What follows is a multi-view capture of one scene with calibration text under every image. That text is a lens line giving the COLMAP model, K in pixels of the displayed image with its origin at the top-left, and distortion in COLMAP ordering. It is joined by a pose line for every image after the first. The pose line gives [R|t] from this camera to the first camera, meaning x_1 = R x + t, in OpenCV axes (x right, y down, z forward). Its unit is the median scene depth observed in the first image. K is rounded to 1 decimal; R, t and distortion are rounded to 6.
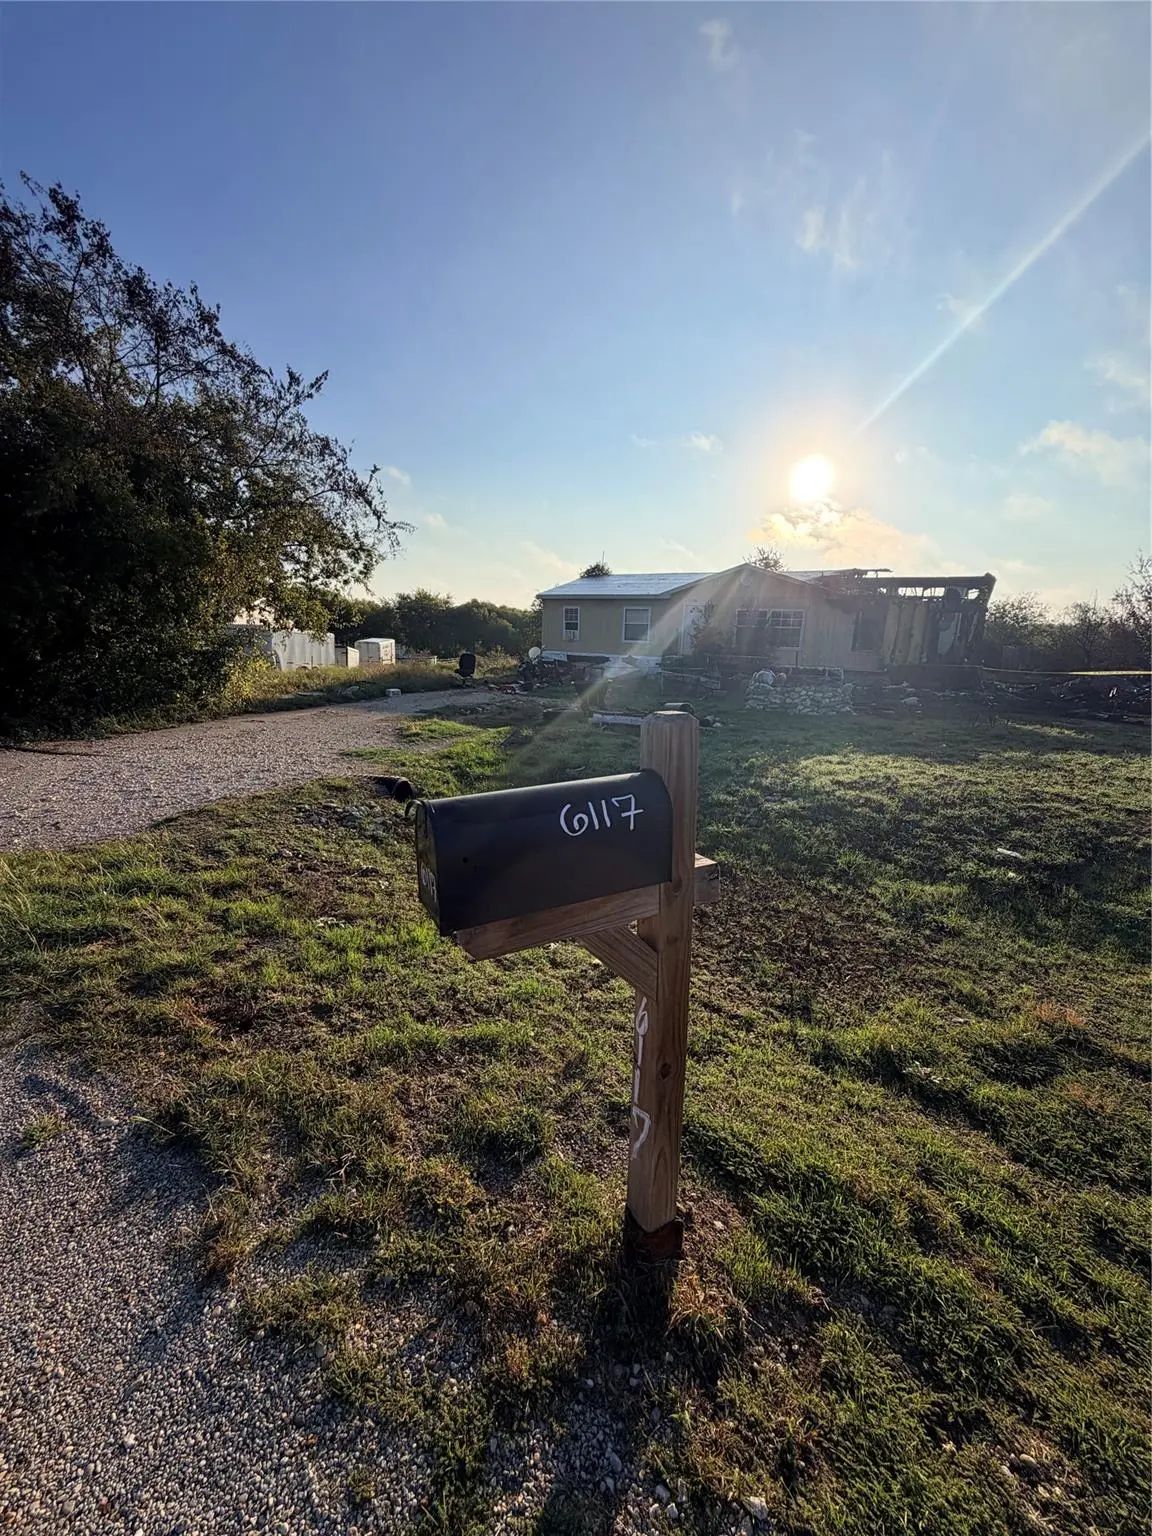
lens RADIAL K [[608.8, 0, 574.8], [0, 608.8, 766.5], [0, 0, 1]] dist [-0.002502, 0.000620]
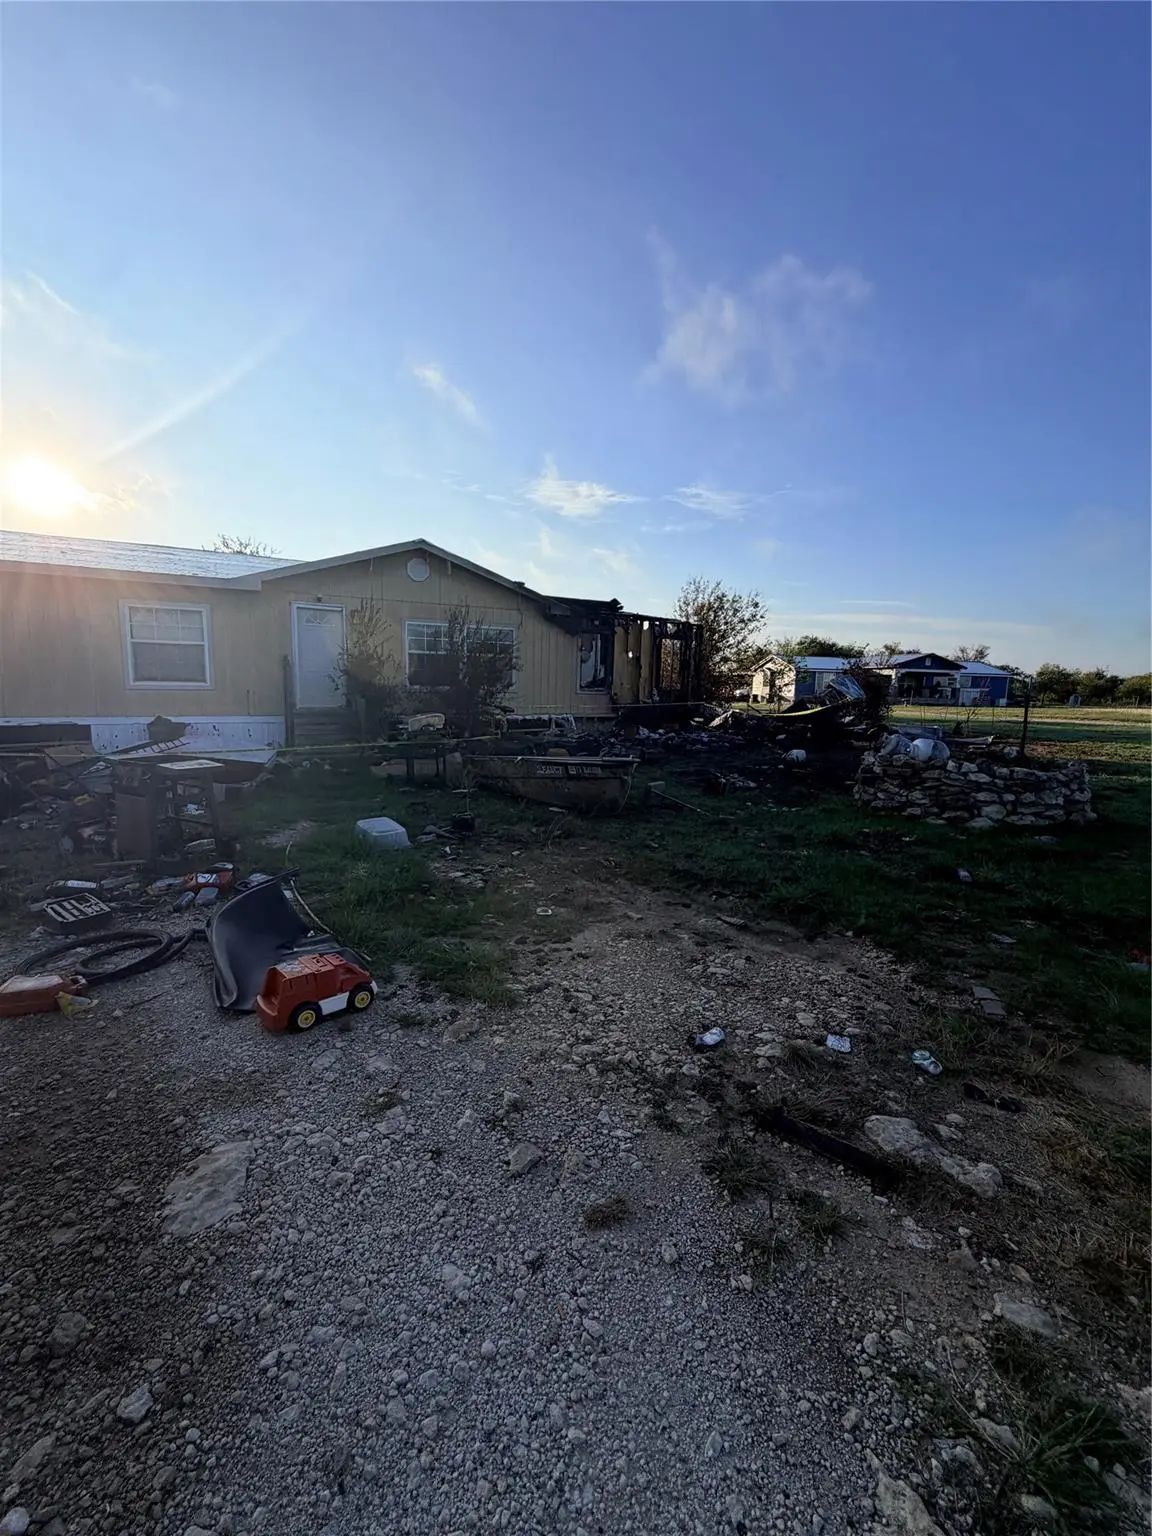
lens RADIAL K [[611.6, 0, 581.2], [0, 611.6, 761.4], [0, 0, 1]] dist [-0.000796, 0.000153]
pose [[0.498086, -0.137096, 0.856221, -0.209261], [0.189250, 0.980806, 0.046952, -0.190590], [-0.846224, 0.138654, 0.514471, 0.869297]]
